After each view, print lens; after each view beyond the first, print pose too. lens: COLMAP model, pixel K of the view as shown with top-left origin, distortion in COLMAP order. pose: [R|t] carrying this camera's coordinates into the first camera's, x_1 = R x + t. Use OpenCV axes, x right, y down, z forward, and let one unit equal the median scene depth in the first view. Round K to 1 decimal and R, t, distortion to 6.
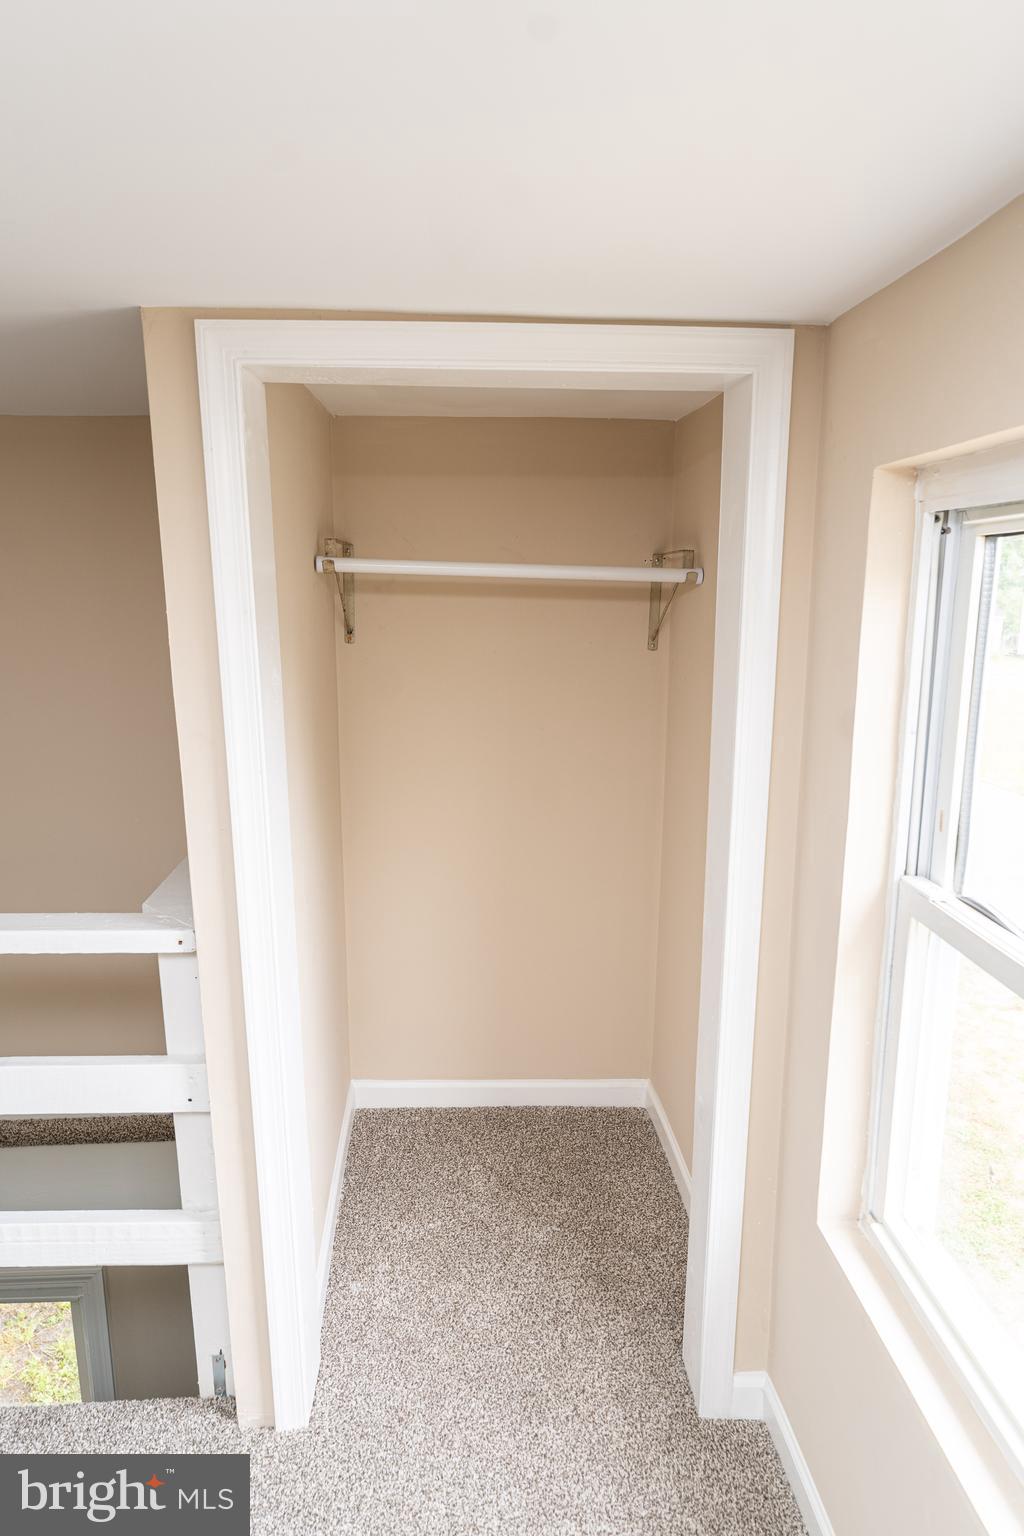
lens RADIAL K [[894.4, 0, 509.3], [0, 894.4, 772.2], [0, 0, 1]] dist [0.009315, -0.000491]
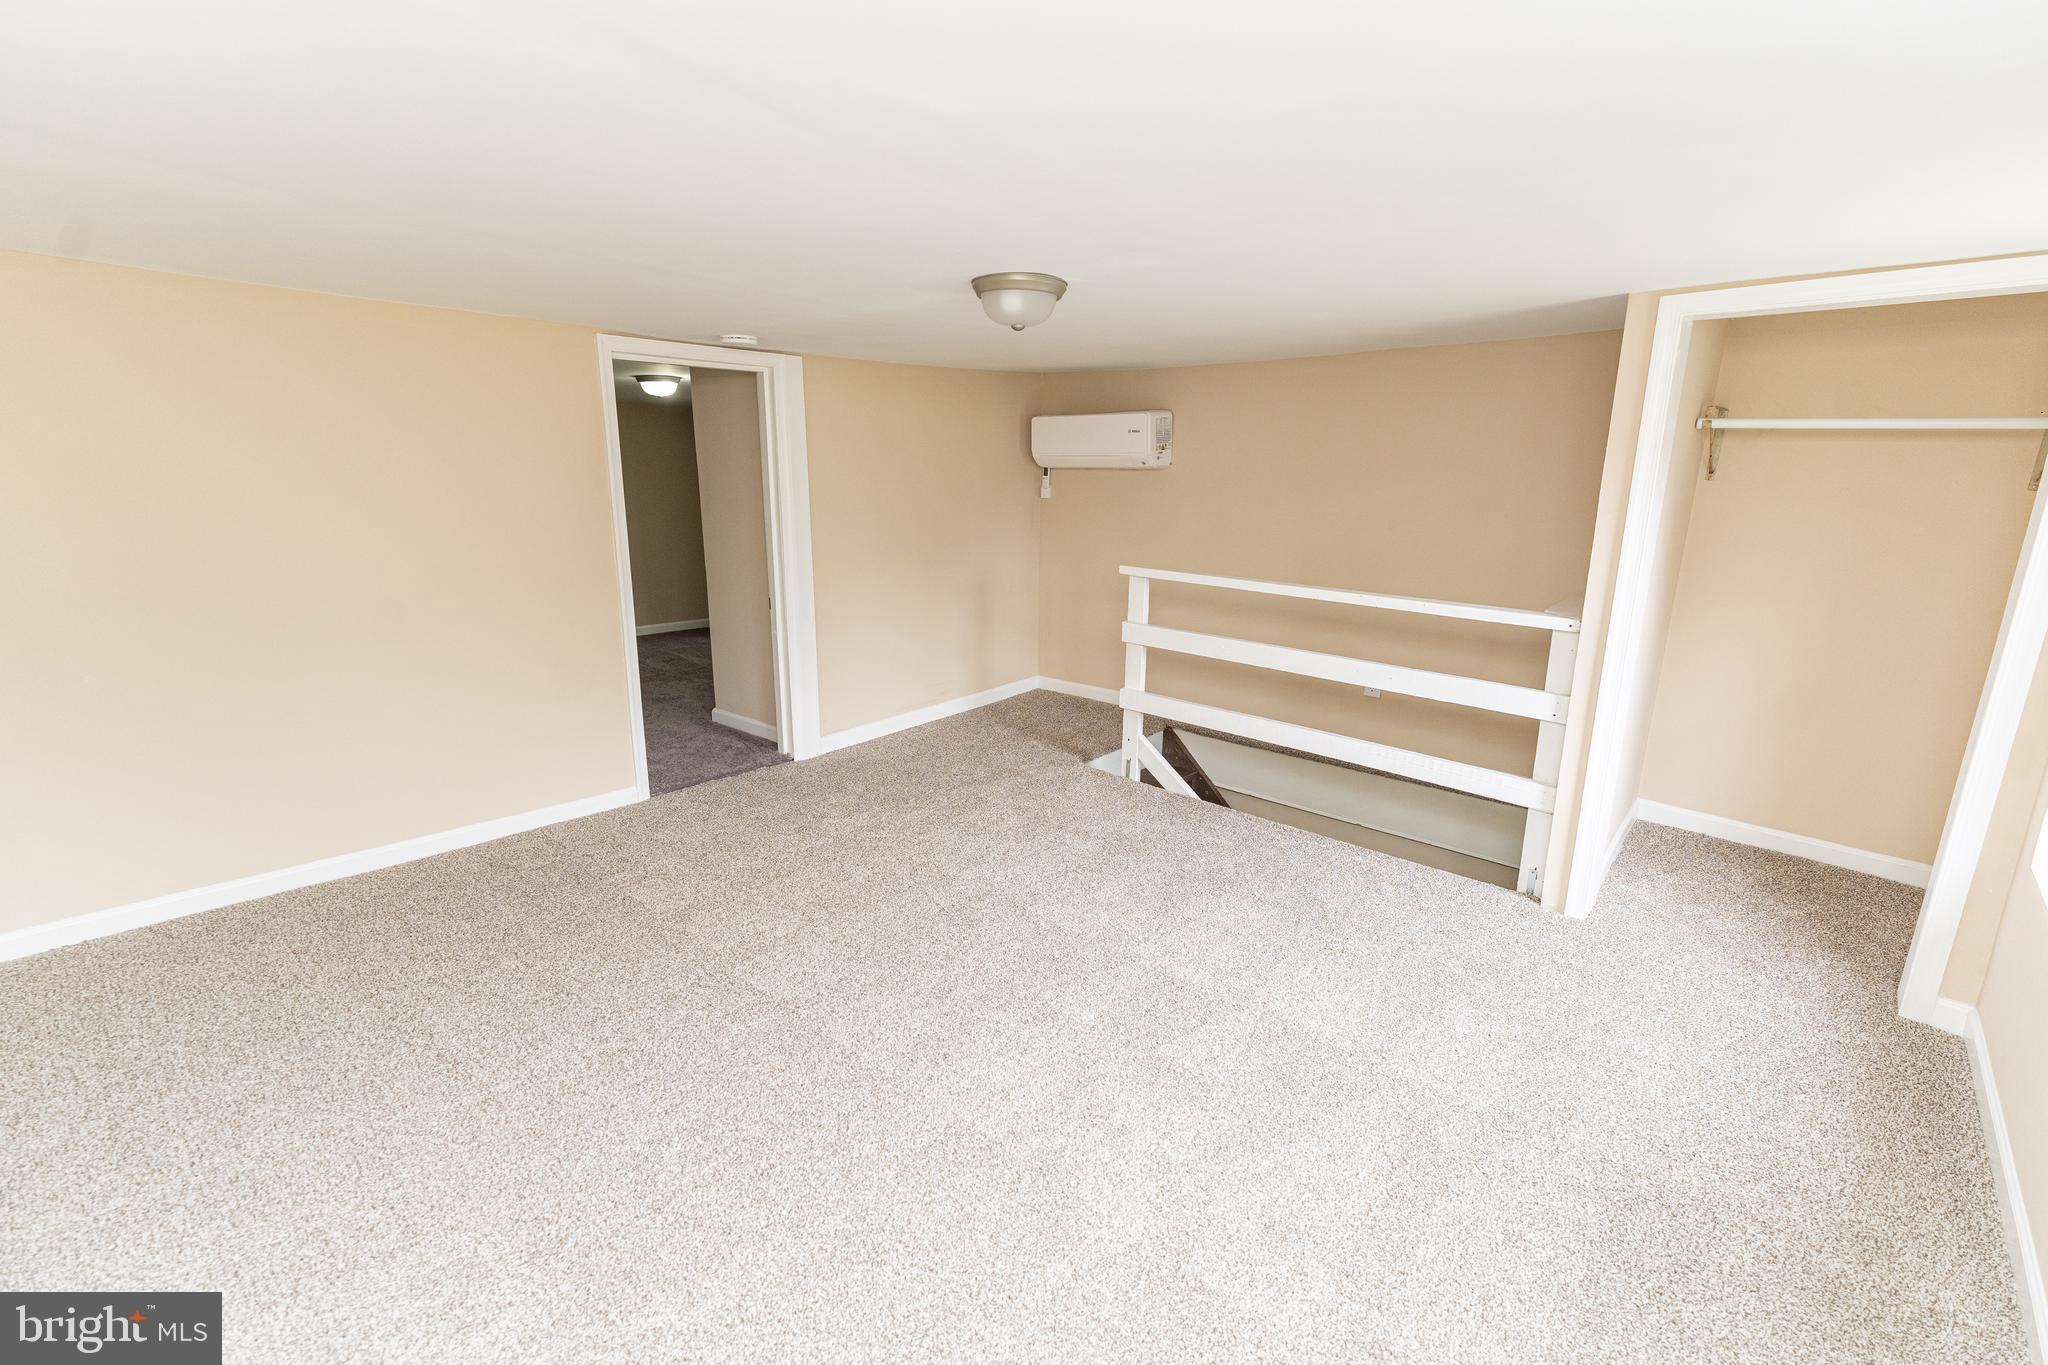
lens RADIAL K [[876.9, 0, 1006.6], [0, 876.9, 680.7], [0, 0, 1]] dist [-0.003951, -0.000321]
pose [[0.683202, 0.173848, -0.709233, 0.133750], [-0.148369, 0.984036, 0.098285, 0.265392], [0.714998, 0.038080, 0.698089, -1.009496]]
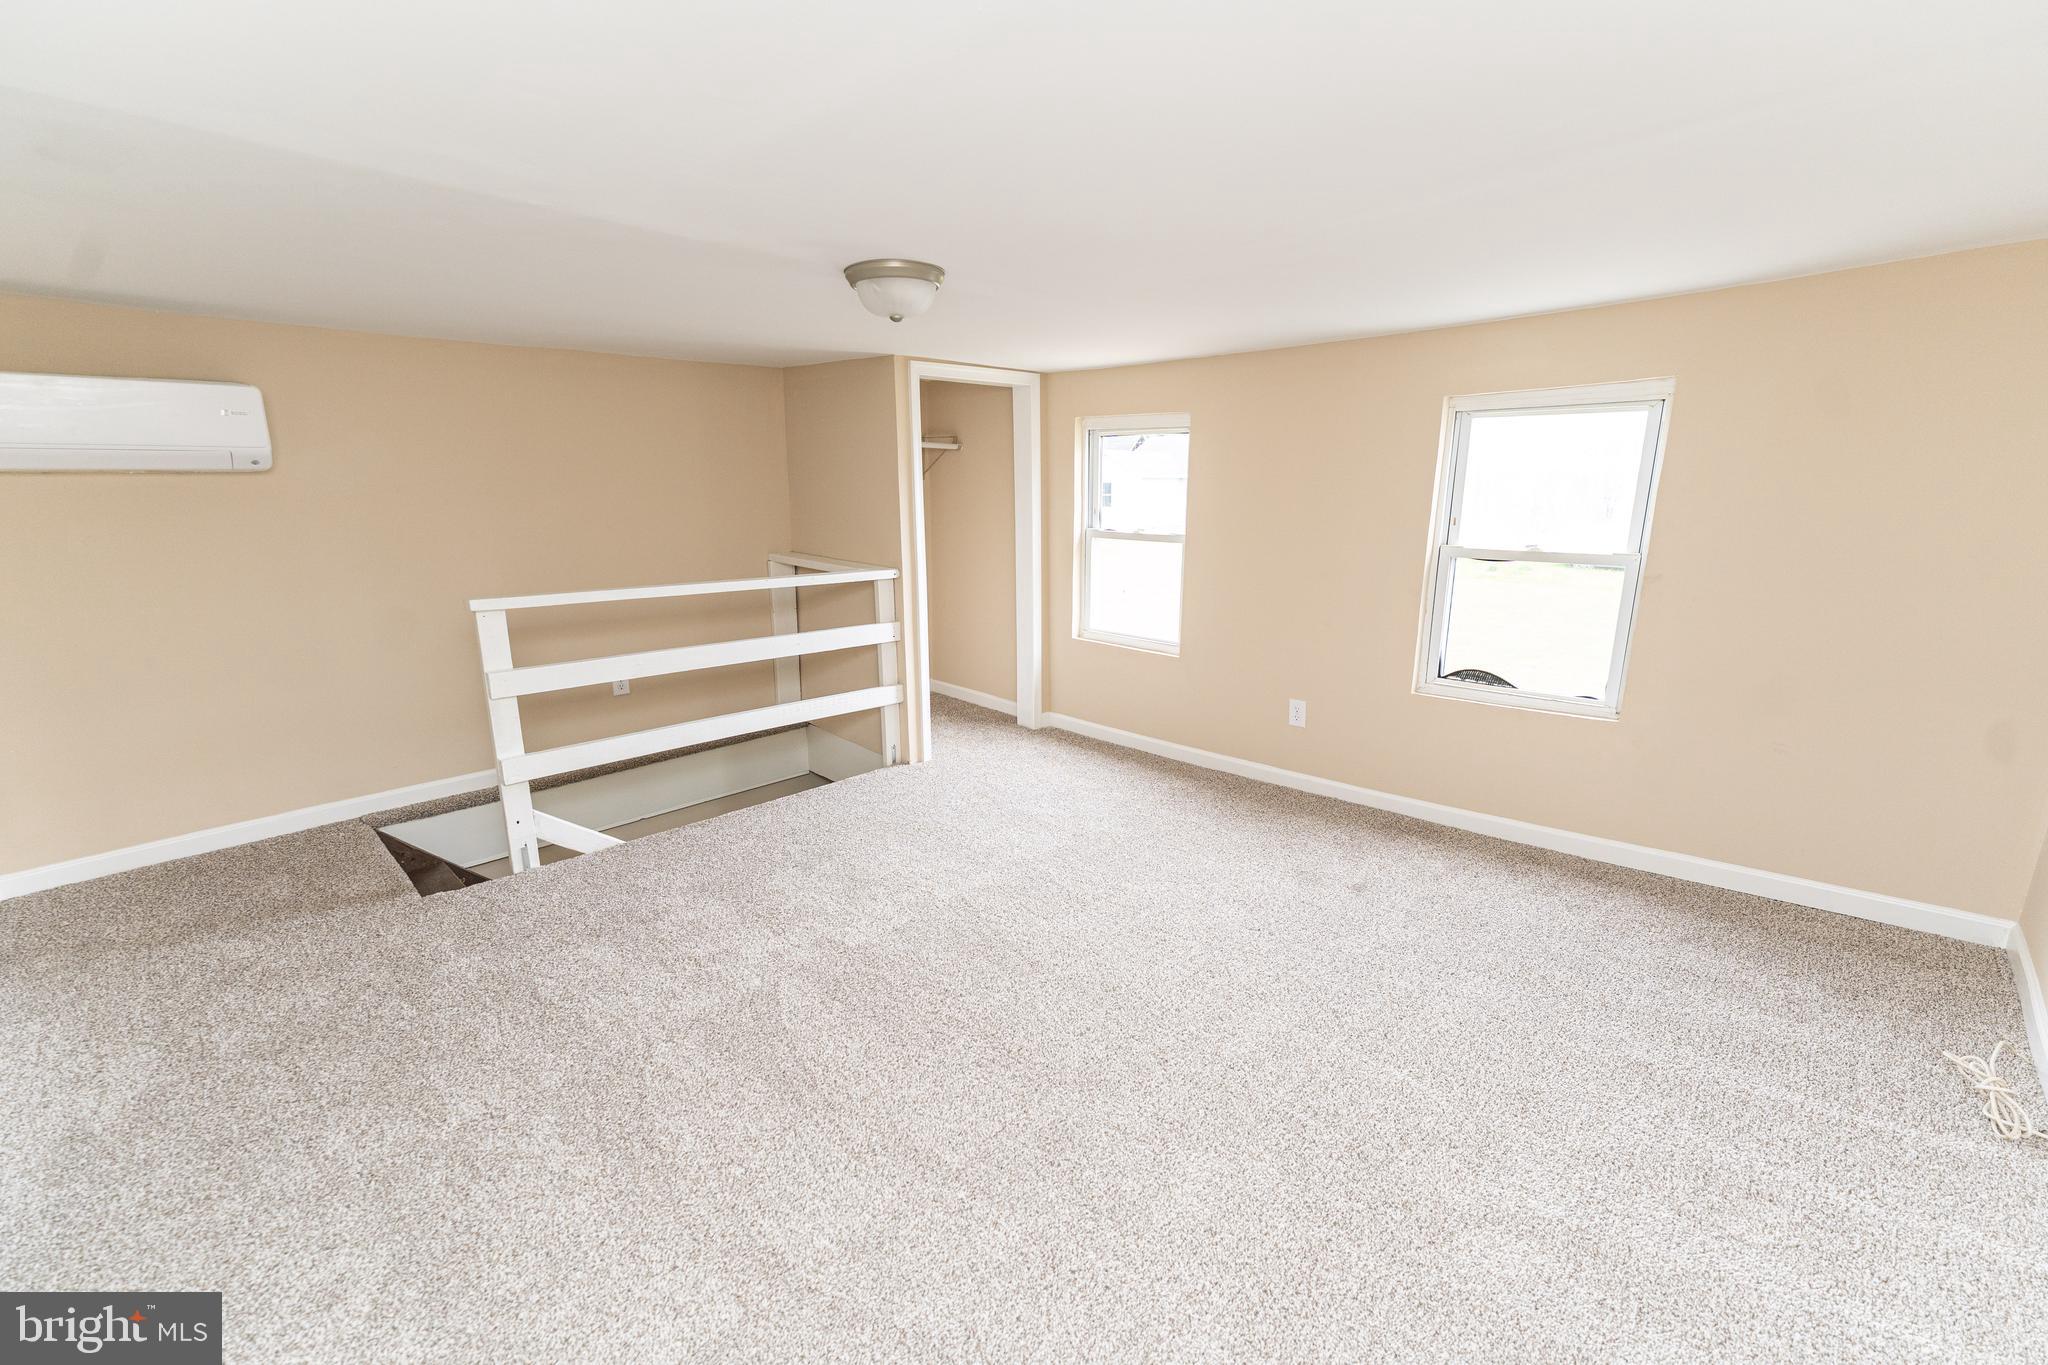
lens RADIAL K [[876.9, 0, 1008.9], [0, 876.9, 680.3], [0, 0, 1]] dist [-0.003951, -0.000321]
pose [[0.748831, -0.154774, 0.644436, -1.699723], [0.133382, 0.987649, 0.082215, 0.303381], [-0.649201, 0.024392, 0.760226, -1.166550]]
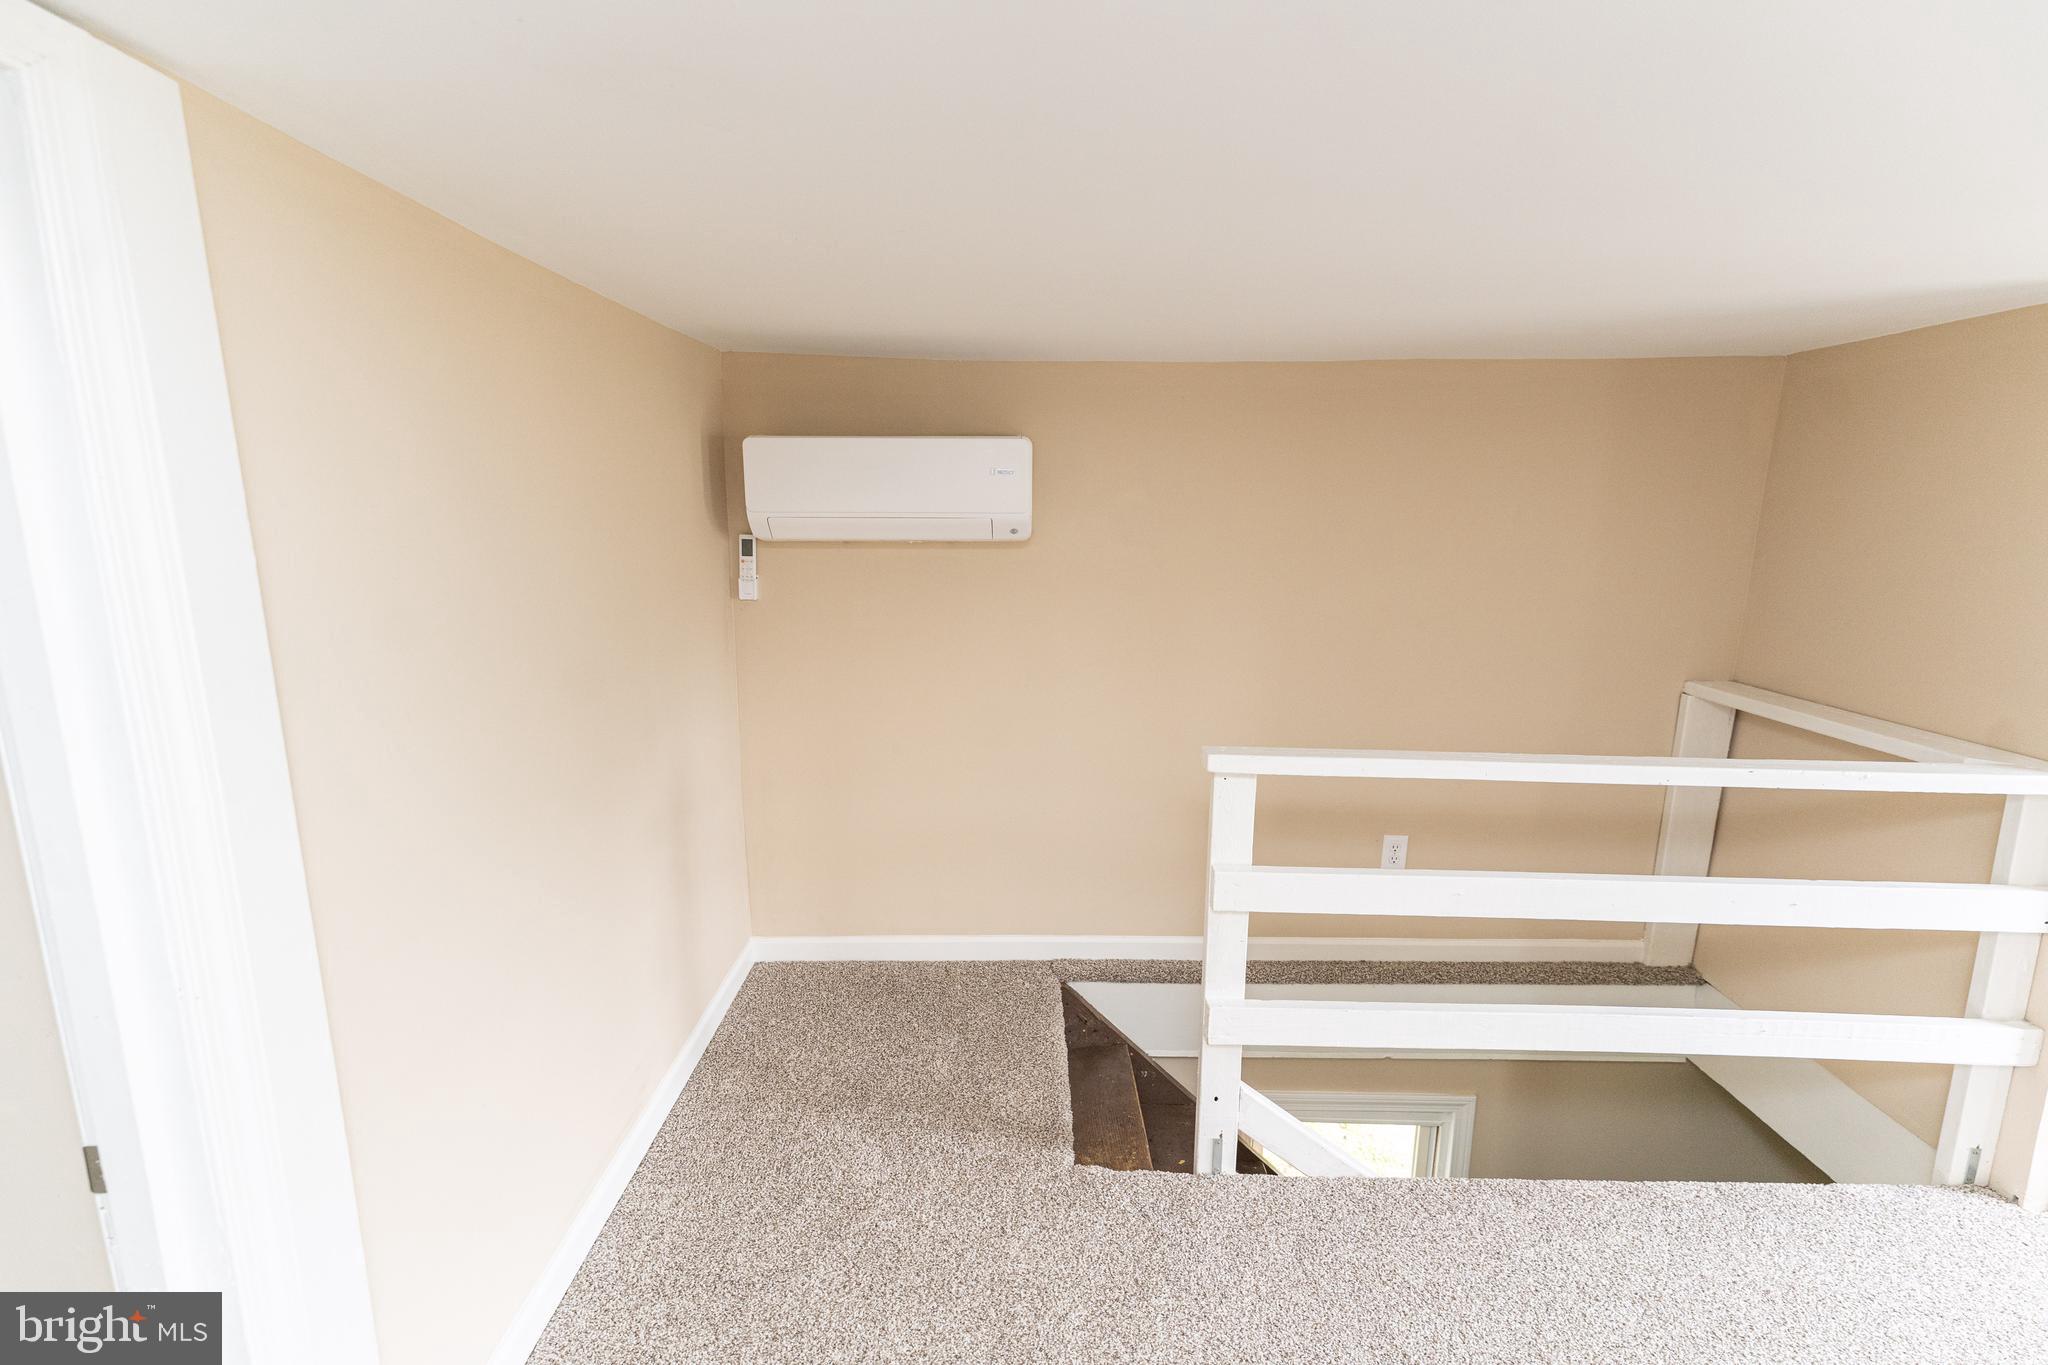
lens RADIAL K [[876.9, 0, 990.9], [0, 876.9, 685.7], [0, 0, 1]] dist [-0.003951, -0.000321]
pose [[0.995494, 0.012650, -0.093982, -1.525381], [-0.013792, 0.999839, -0.011513, 0.076608], [0.093821, 0.012757, 0.995507, -0.268850]]
